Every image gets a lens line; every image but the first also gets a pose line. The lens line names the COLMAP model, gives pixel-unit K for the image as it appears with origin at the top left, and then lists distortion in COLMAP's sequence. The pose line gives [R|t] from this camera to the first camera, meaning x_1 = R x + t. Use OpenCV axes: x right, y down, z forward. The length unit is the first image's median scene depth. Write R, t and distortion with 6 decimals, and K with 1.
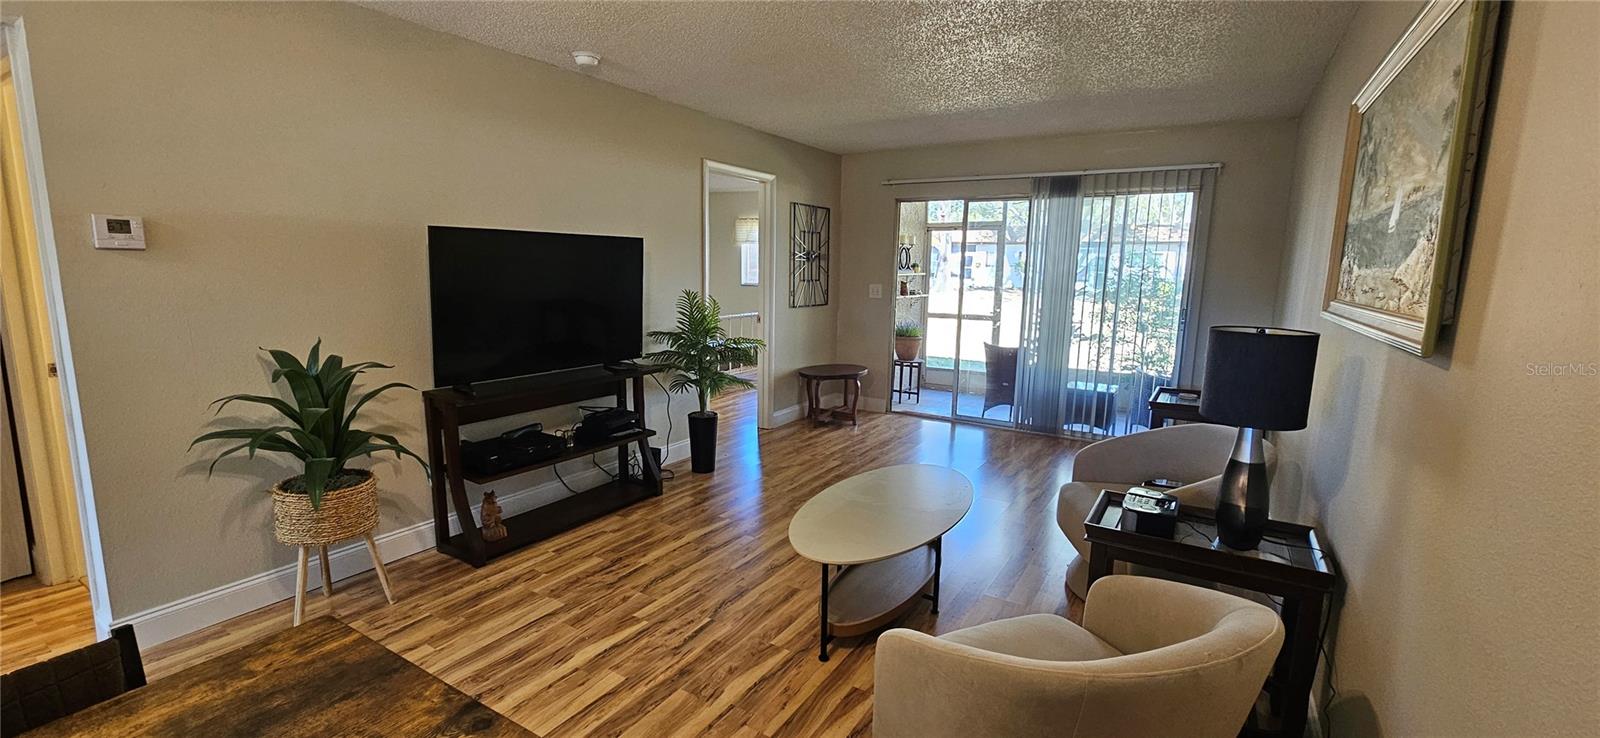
lens RADIAL K [[655.6, 0, 800.0], [0, 655.6, 369.0], [0, 0, 1]] dist [-0.000345, -0.000514]
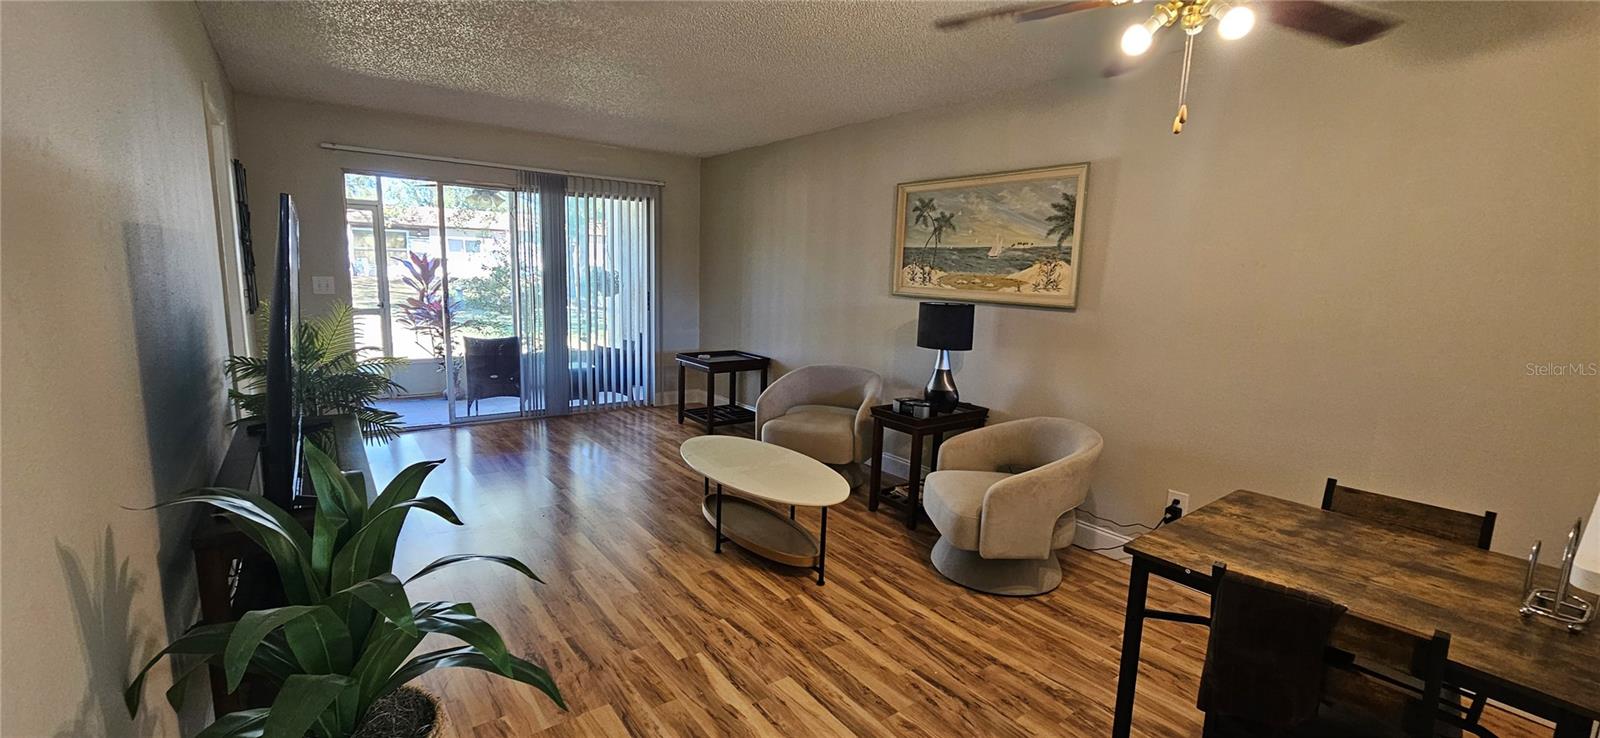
lens RADIAL K [[655.6, 0, 800.0], [0, 655.6, 369.0], [0, 0, 1]] dist [-0.000345, -0.000514]
pose [[0.356763, -0.145877, 0.922735, -0.984233], [0.117059, 0.986929, 0.110766, -0.099714], [-0.926832, 0.068498, 0.369176, 0.495181]]
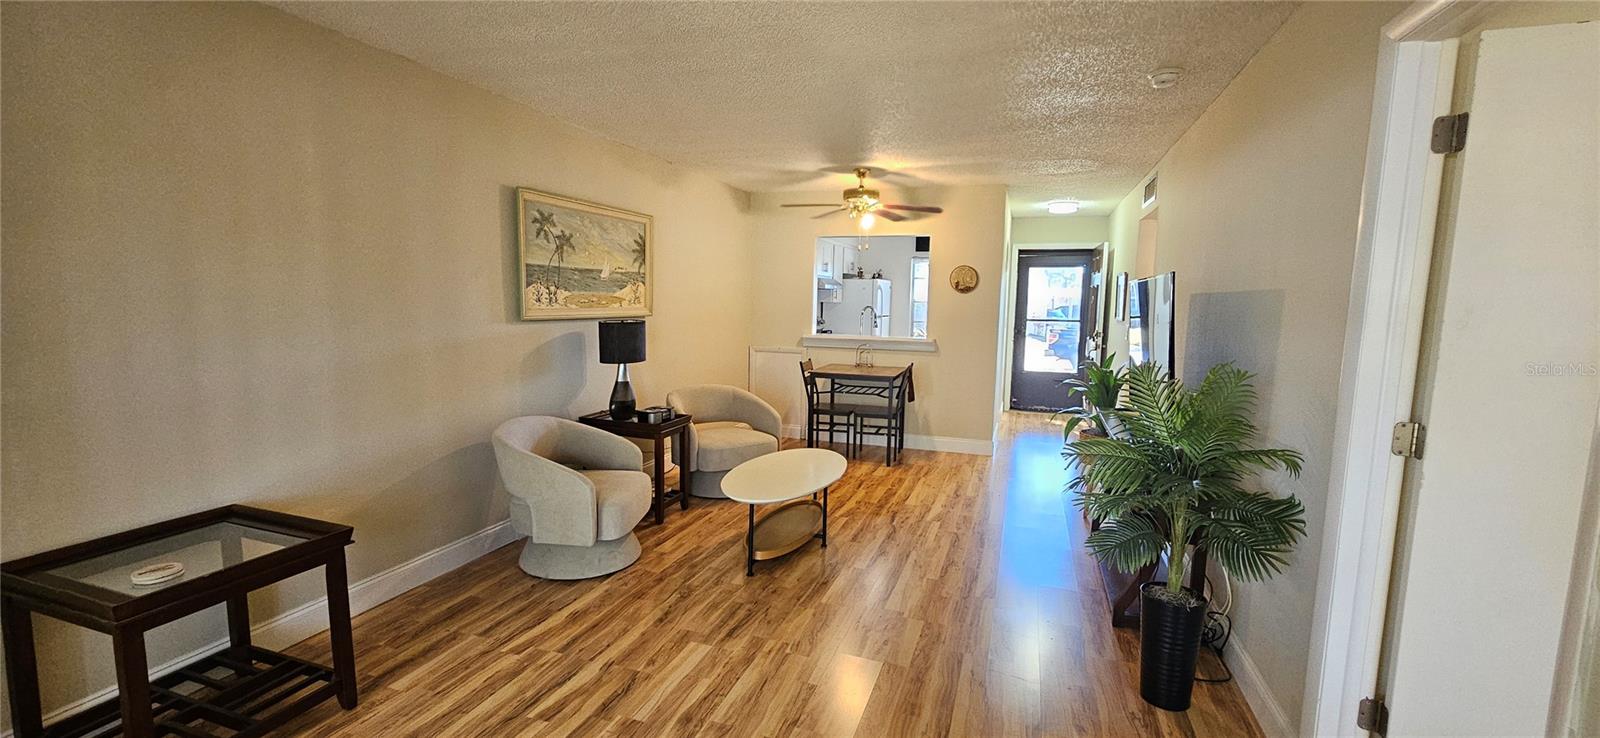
lens RADIAL K [[655.6, 0, 800.0], [0, 655.6, 369.0], [0, 0, 1]] dist [-0.000345, -0.000514]
pose [[-0.973542, -0.010700, -0.228256, 0.453174], [-0.070212, 0.964588, 0.254246, -0.372018], [0.217452, 0.263545, -0.939818, 2.369928]]
